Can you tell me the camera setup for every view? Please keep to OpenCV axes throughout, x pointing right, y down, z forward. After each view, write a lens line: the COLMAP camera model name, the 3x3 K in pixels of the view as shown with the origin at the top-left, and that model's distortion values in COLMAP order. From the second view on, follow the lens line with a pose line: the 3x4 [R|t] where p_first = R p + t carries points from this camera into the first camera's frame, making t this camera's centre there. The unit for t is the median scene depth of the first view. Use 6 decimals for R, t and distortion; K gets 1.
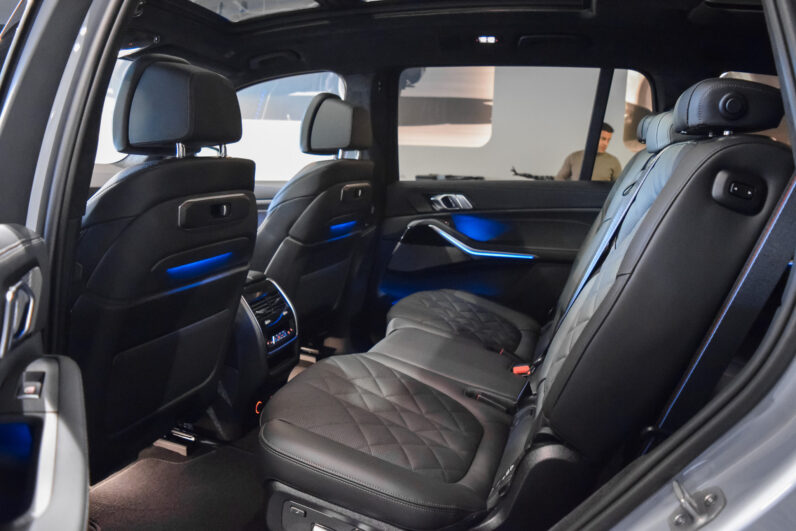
lens RADIAL K [[619.4, 0, 398.0], [0, 619.4, 265.5], [0, 0, 1]] dist [-0.092918, 0.010668]
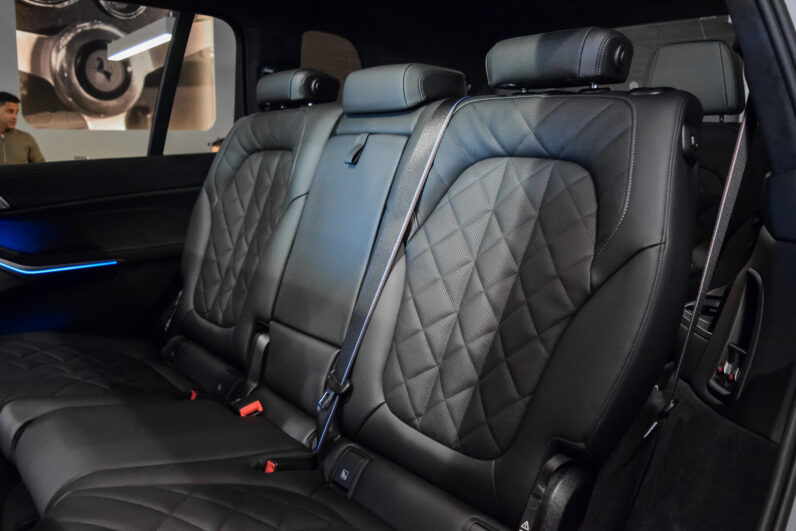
lens RADIAL K [[619.4, 0, 398.0], [0, 619.4, 265.5], [0, 0, 1]] dist [-0.092918, 0.010668]
pose [[0.528380, -0.188279, 0.827868, -0.210189], [0.157390, 0.979921, 0.122407, -0.045925], [-0.834292, 0.065621, 0.547404, 0.318855]]
